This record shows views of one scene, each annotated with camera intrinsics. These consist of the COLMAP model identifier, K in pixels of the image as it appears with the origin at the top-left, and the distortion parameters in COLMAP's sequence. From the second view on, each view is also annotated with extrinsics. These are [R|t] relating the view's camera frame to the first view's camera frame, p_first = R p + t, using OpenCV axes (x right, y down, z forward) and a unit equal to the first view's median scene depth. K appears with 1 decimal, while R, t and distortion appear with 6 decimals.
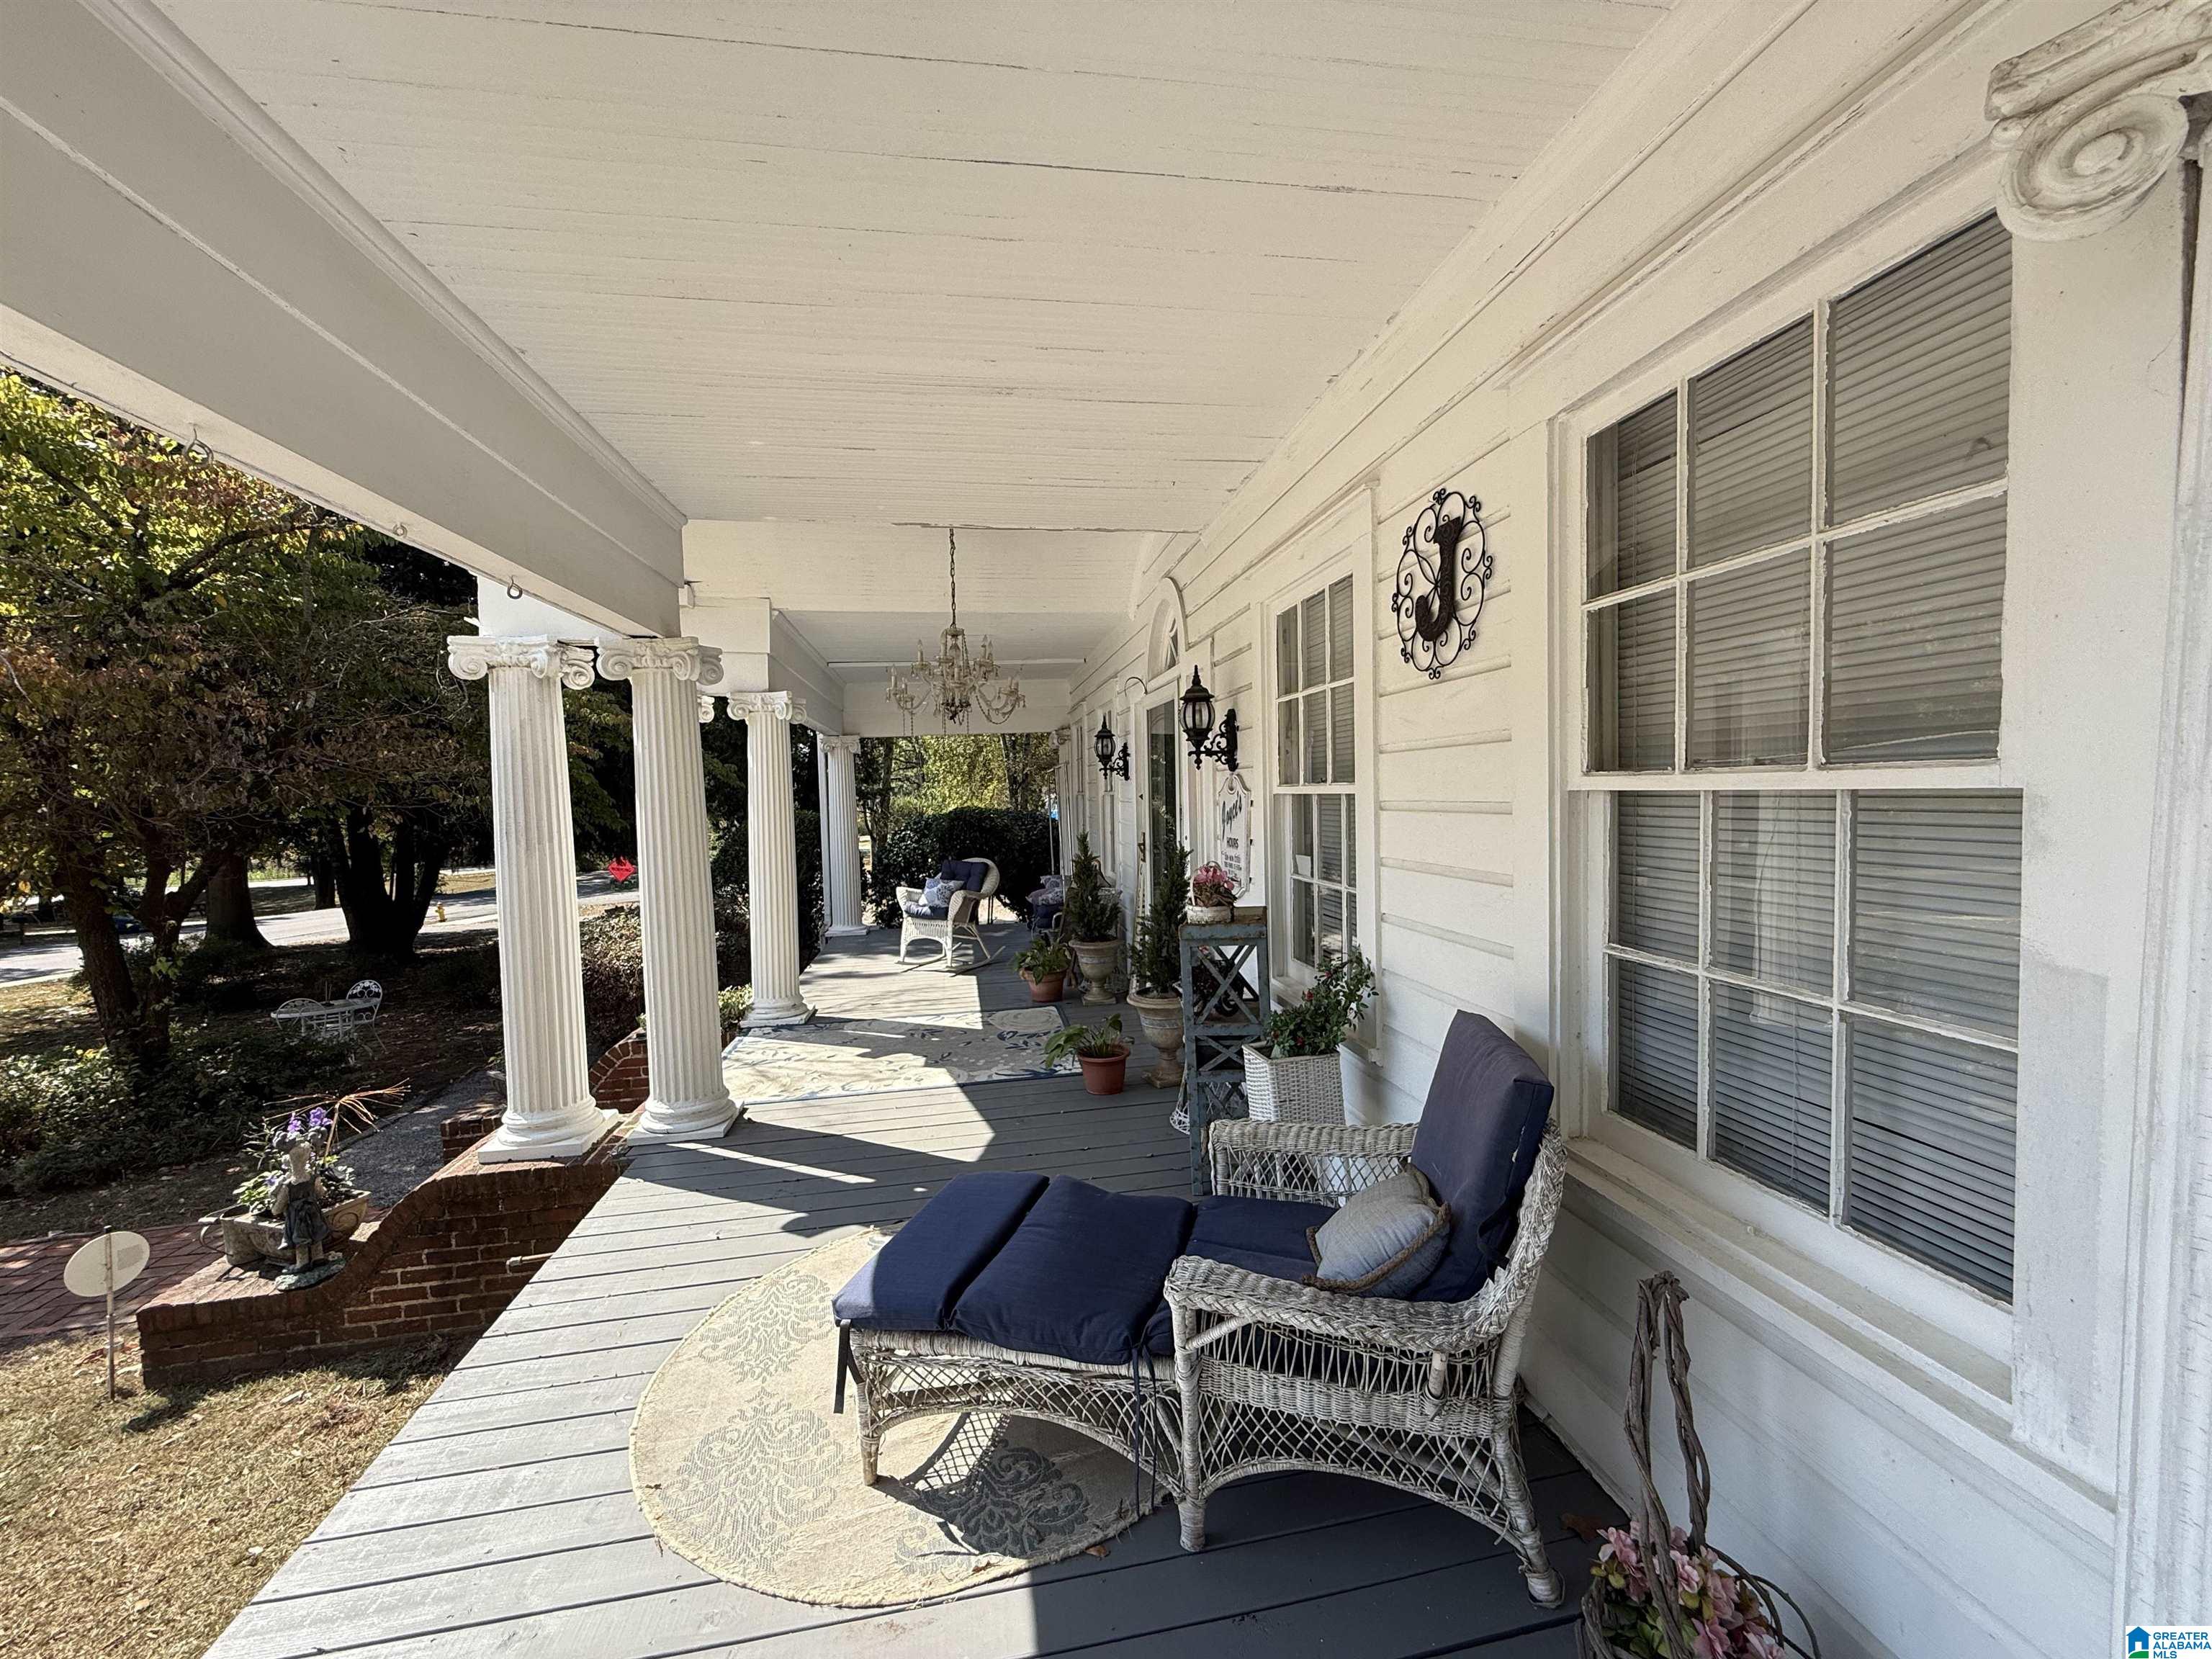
lens RADIAL K [[874.7, 0, 1094.1], [0, 874.7, 833.8], [0, 0, 1]] dist [0.000349, 0.000492]
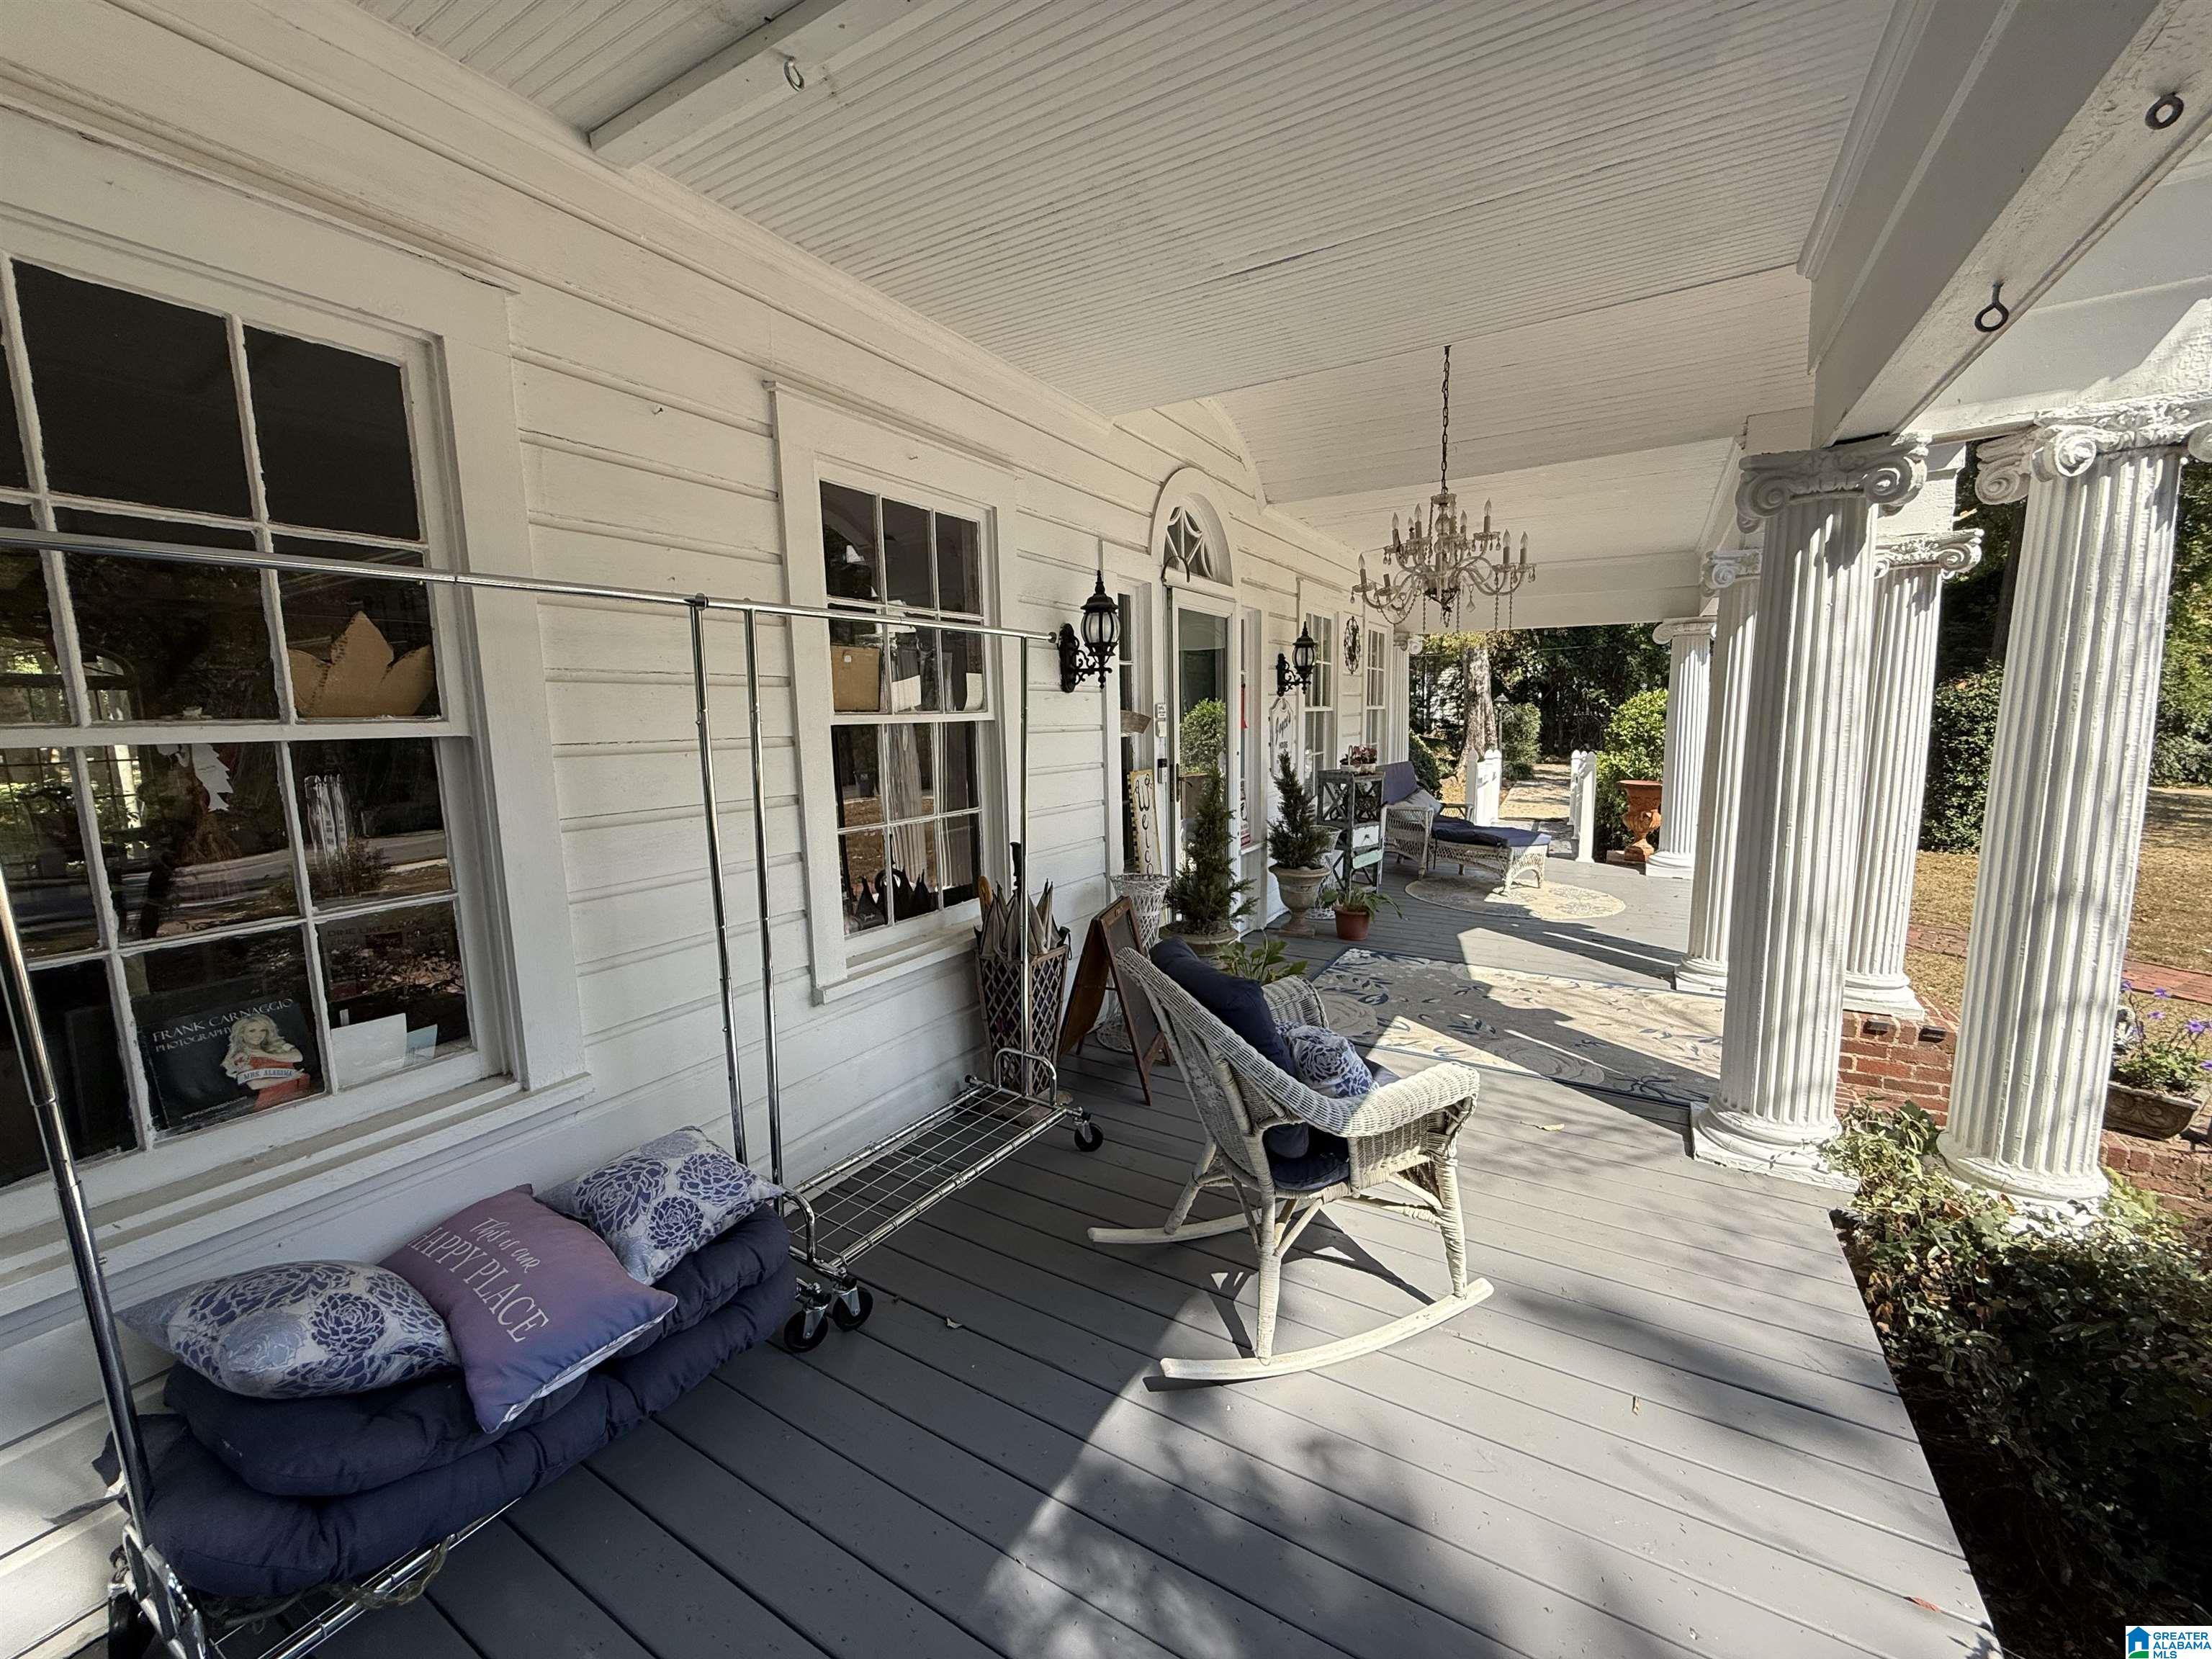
lens RADIAL K [[874.7, 0, 1094.1], [0, 874.7, 833.8], [0, 0, 1]] dist [0.000349, 0.000492]
pose [[-0.764313, -0.045984, 0.643203, -0.501177], [0.071423, 0.985280, 0.155311, -0.085190], [-0.640877, 0.164646, -0.749779, 2.100195]]
